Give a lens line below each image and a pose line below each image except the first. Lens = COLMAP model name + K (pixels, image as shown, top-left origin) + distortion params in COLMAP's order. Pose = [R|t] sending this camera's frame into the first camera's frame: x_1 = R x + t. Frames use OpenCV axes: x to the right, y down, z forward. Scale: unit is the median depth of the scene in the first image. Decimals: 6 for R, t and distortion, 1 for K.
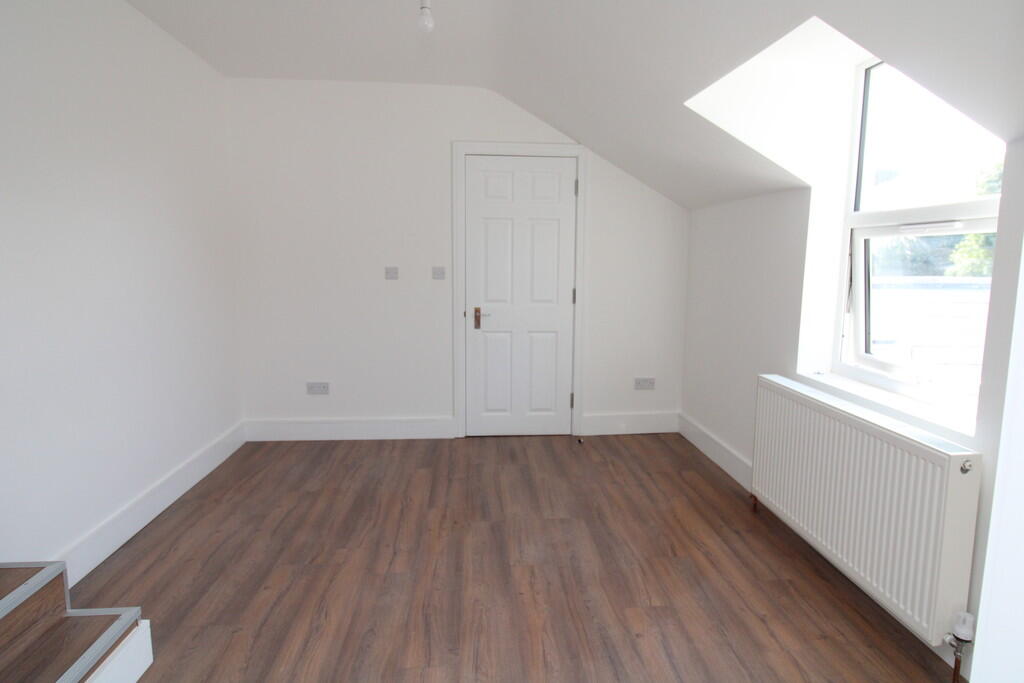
lens RADIAL K [[600.1, 0, 518.7], [0, 600.1, 334.7], [0, 0, 1]] dist [-0.001181, -0.003130]
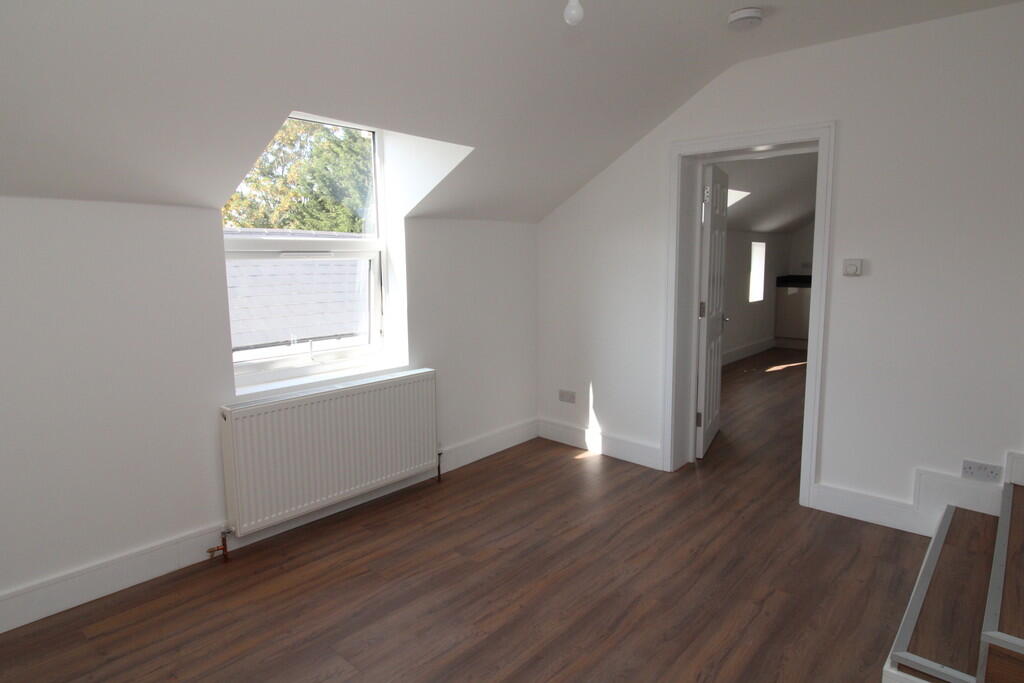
lens RADIAL K [[600.1, 0, 521.2], [0, 600.1, 342.1], [0, 0, 1]] dist [-0.001181, -0.003130]
pose [[-0.707022, -0.104552, 0.699420, -0.659385], [0.090544, 0.967489, 0.236151, -0.253587], [-0.701371, 0.230292, -0.674569, 1.553317]]
